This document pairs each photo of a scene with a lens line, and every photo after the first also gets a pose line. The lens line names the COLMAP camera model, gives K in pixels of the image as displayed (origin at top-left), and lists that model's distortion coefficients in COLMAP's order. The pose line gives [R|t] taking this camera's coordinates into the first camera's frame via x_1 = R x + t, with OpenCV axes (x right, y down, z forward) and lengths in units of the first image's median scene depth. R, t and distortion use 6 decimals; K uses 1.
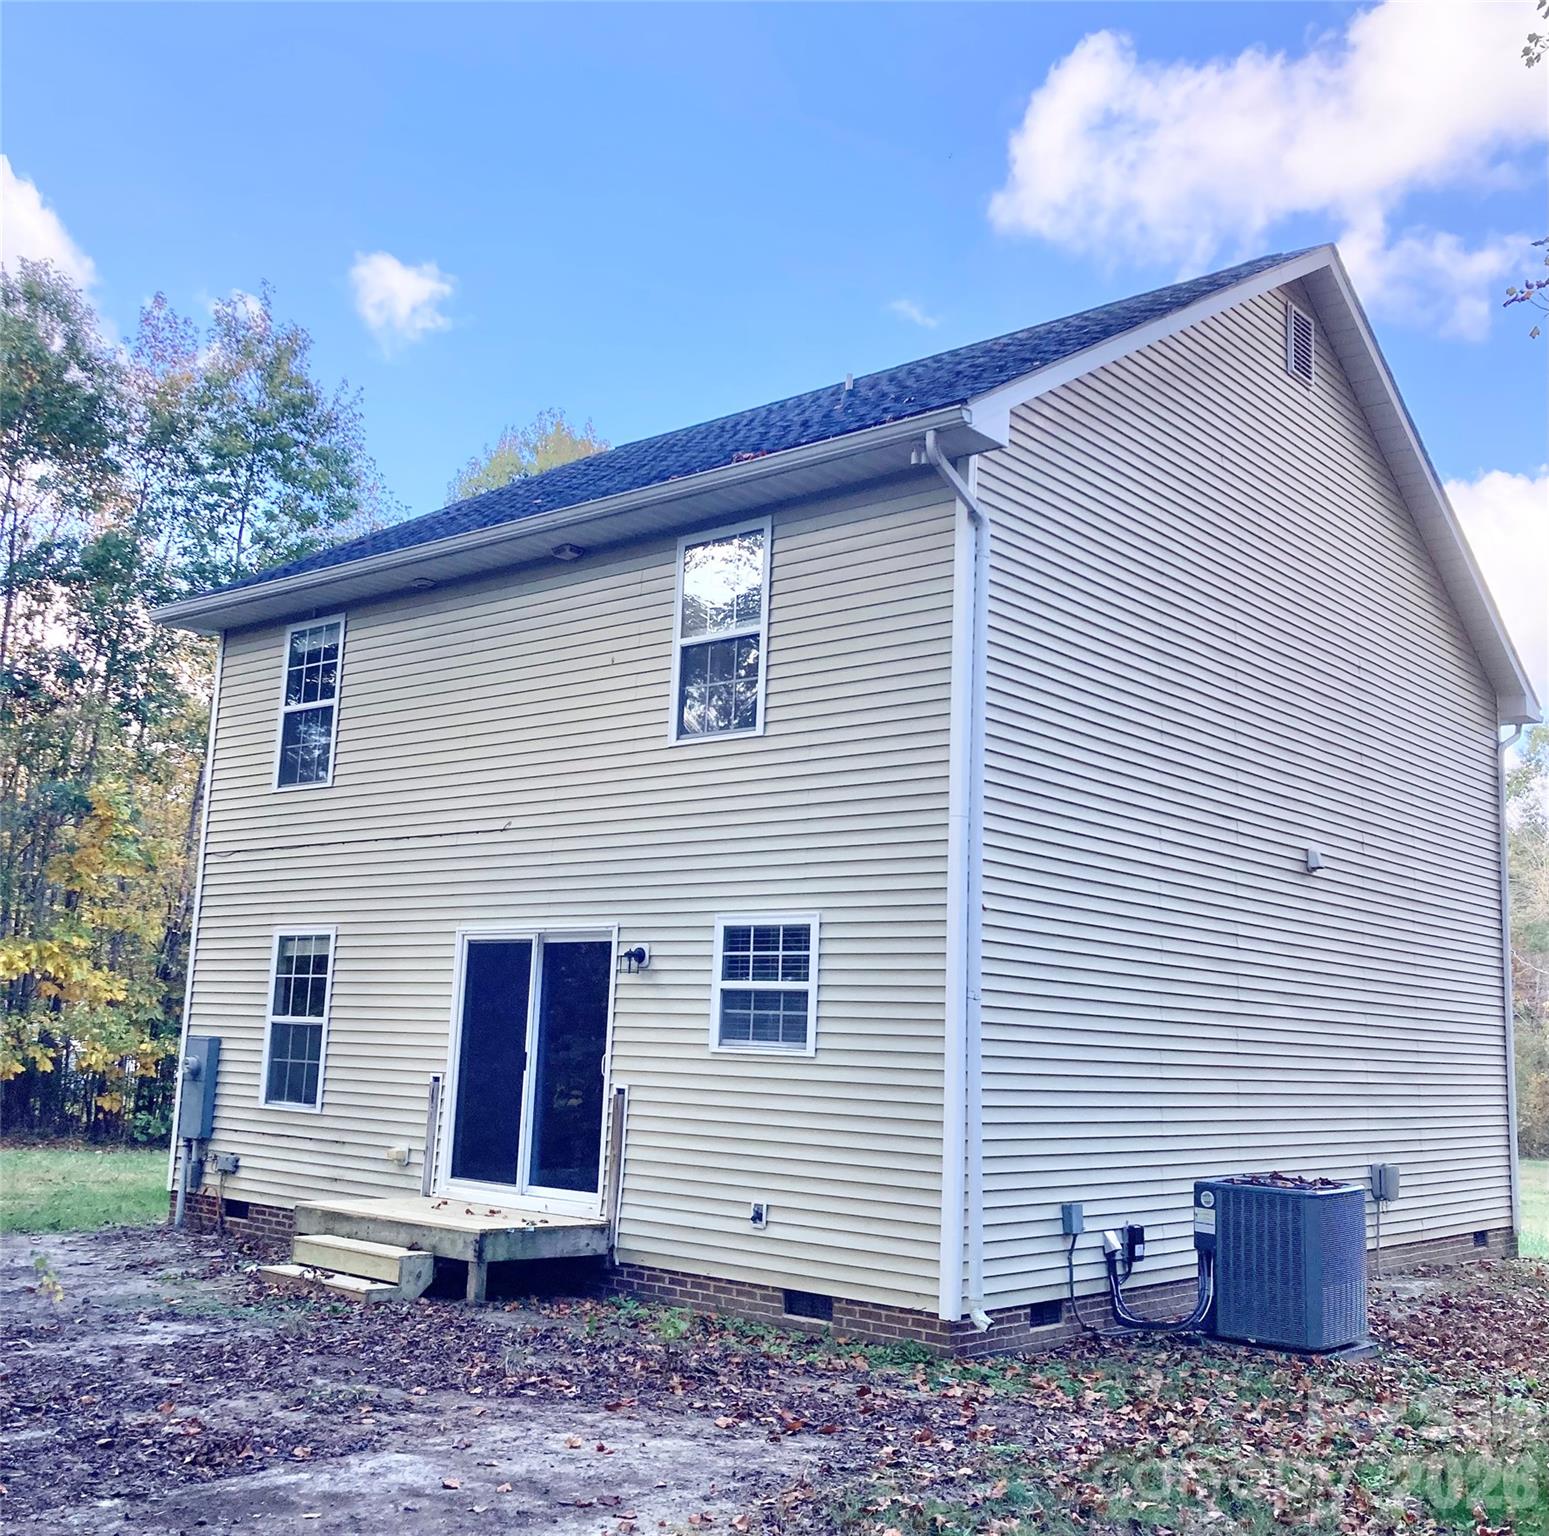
lens RADIAL K [[1661.1, 0, 771.6], [0, 1661.1, 759.7], [0, 0, 1]] dist [0.014031, 0.000000]
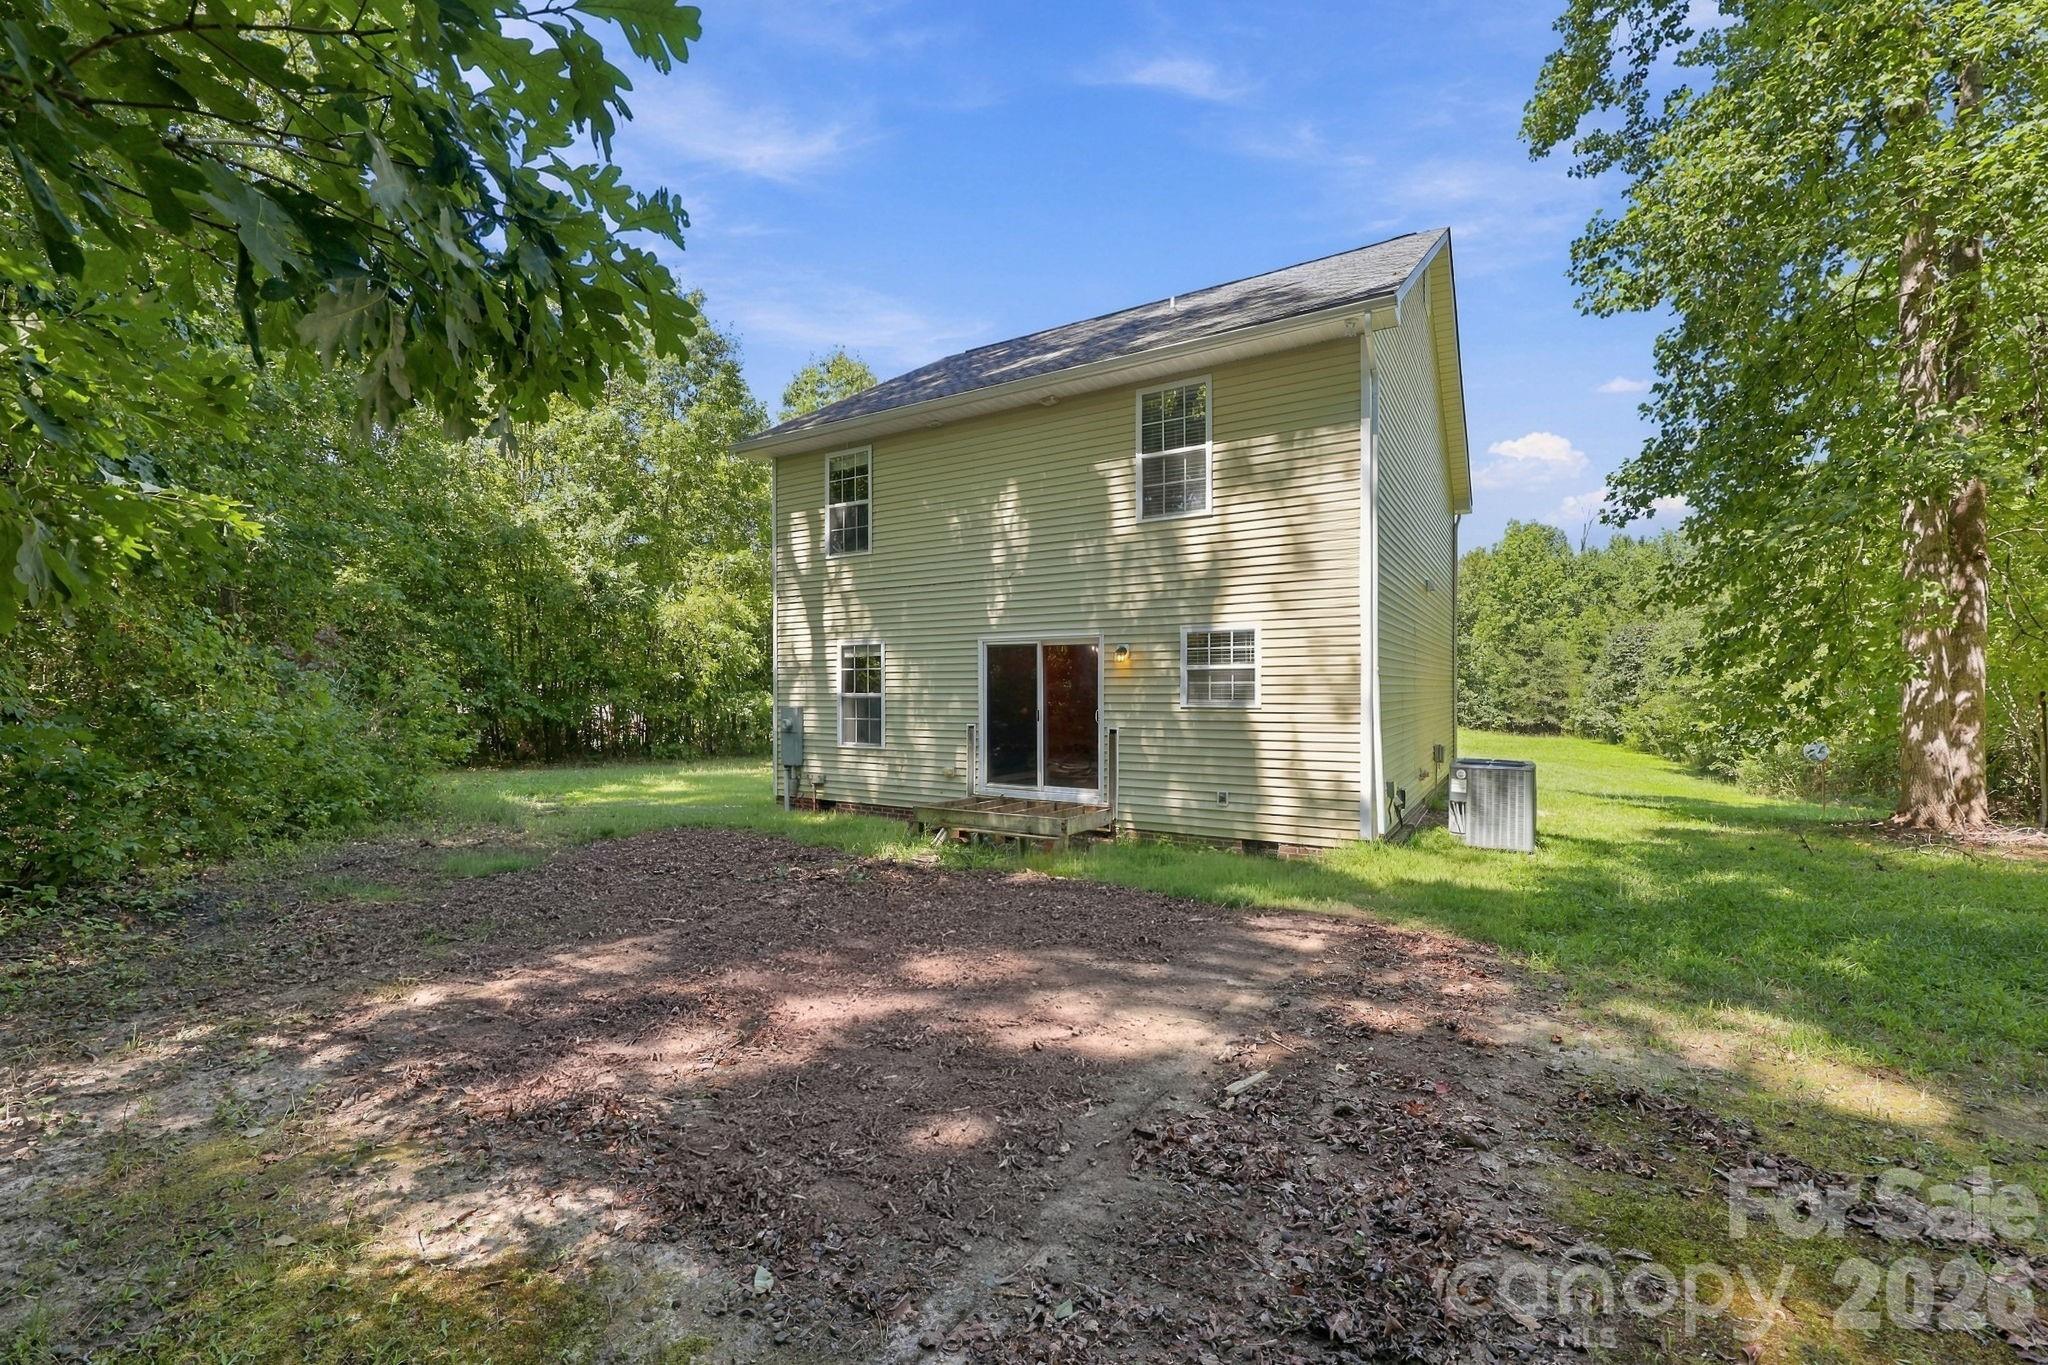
lens RADIAL K [[816.8, 0, 1015.4], [0, 816.8, 700.2], [0, 0, 1]] dist [-0.003688, 0.000090]
pose [[0.987700, -0.041534, 0.150746, -0.291255], [0.013005, 0.982557, 0.185507, 0.011457], [-0.155821, -0.181264, 0.971011, 0.195463]]
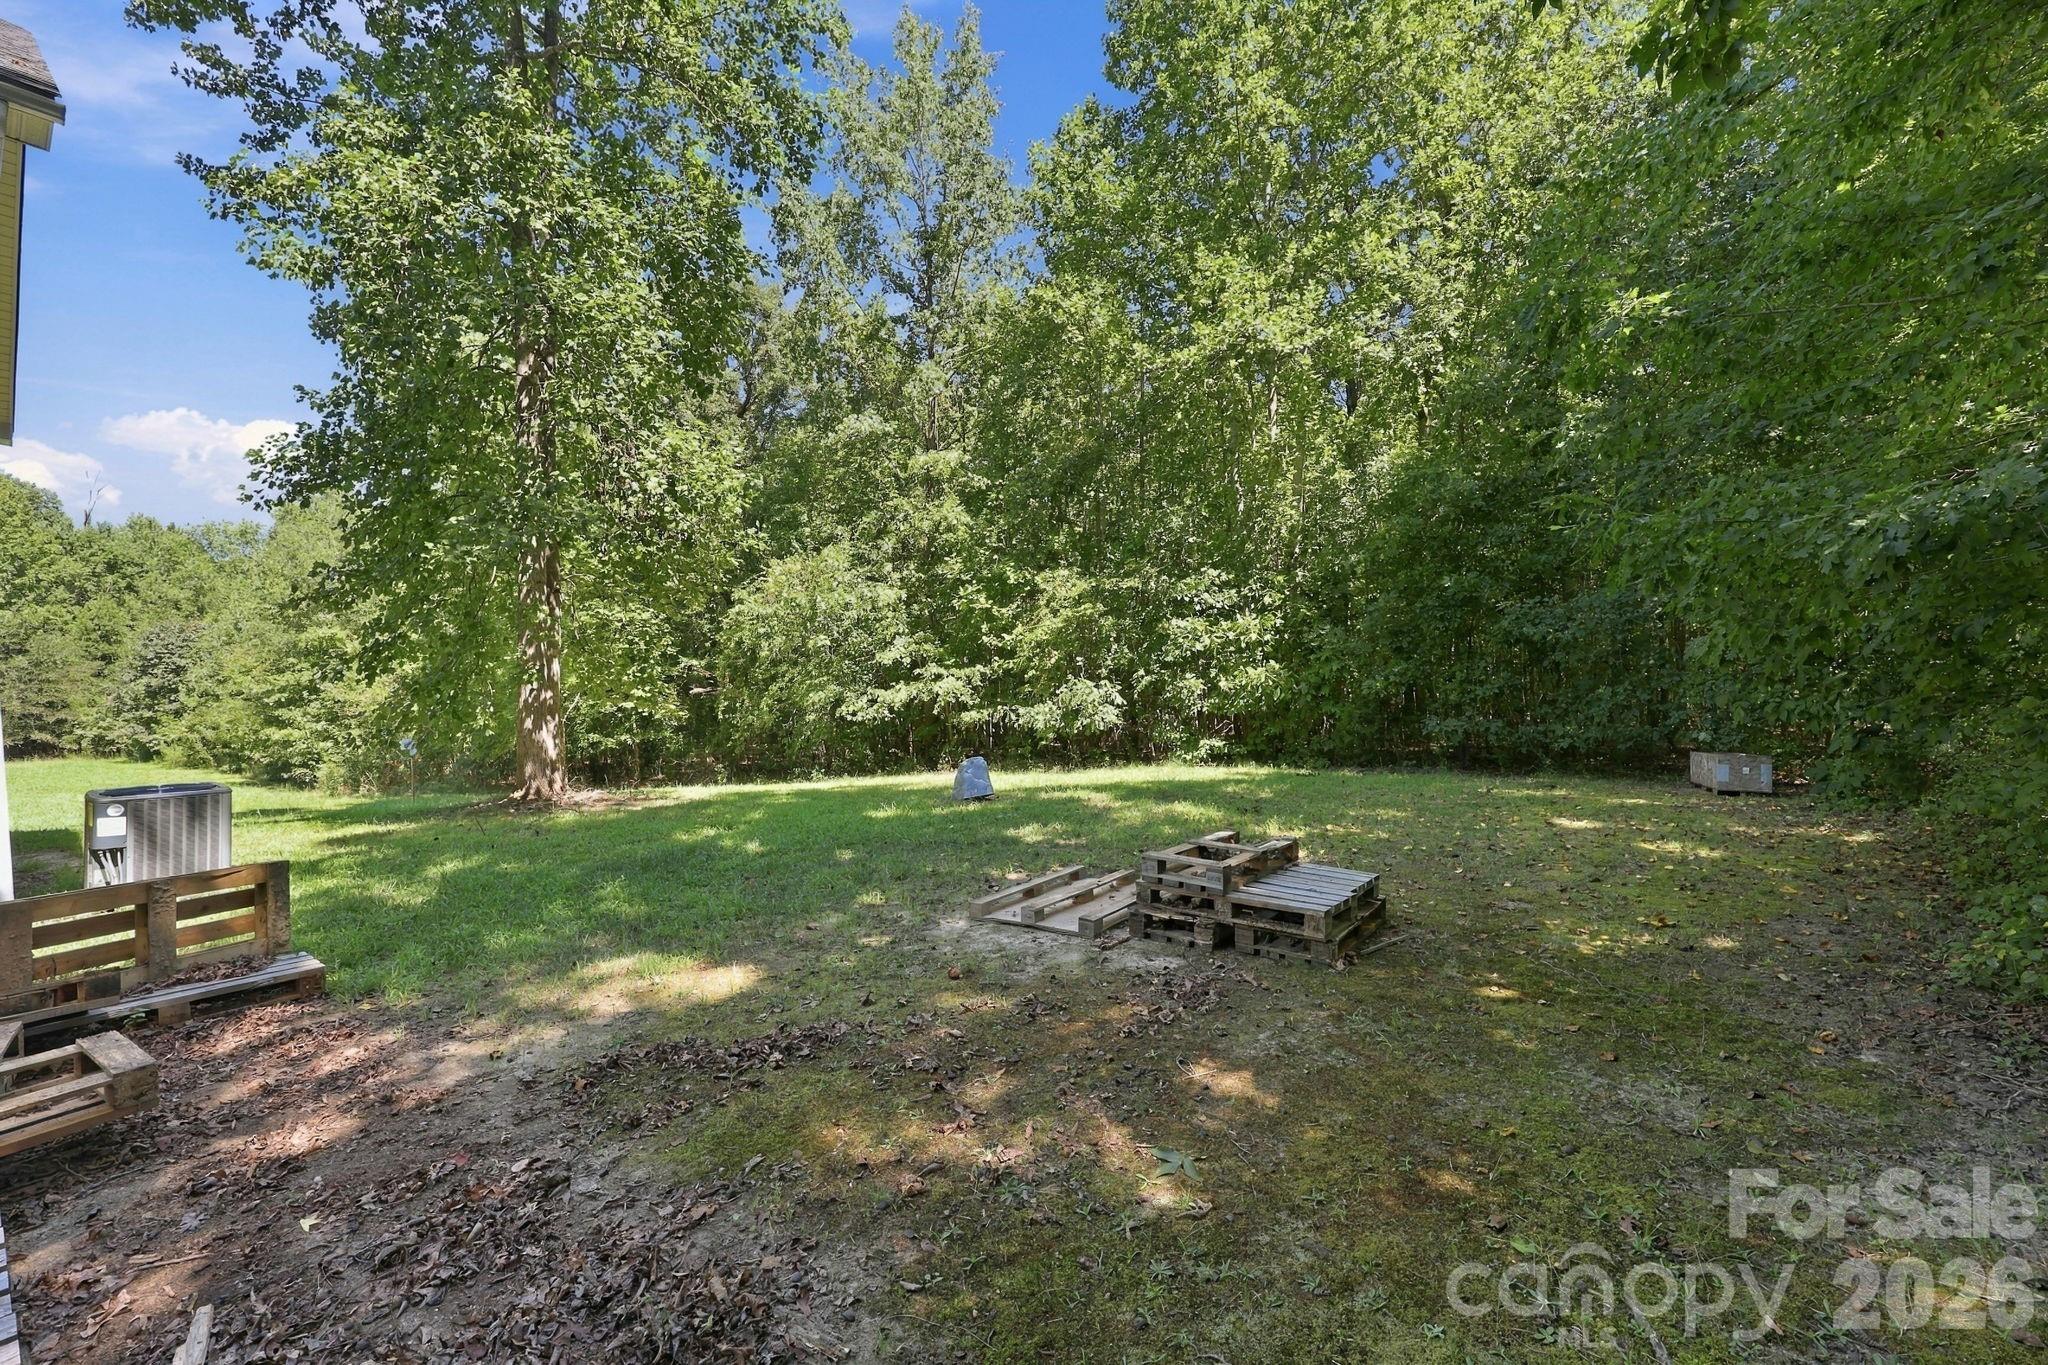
lens RADIAL K [[816.8, 0, 1028.4], [0, 816.8, 688.3], [0, 0, 1]] dist [-0.003688, 0.000090]
pose [[-0.044383, -0.040565, 0.998191, -0.343088], [-0.159381, 0.986665, 0.033010, 0.027828], [-0.986219, -0.157627, -0.050257, 0.287802]]
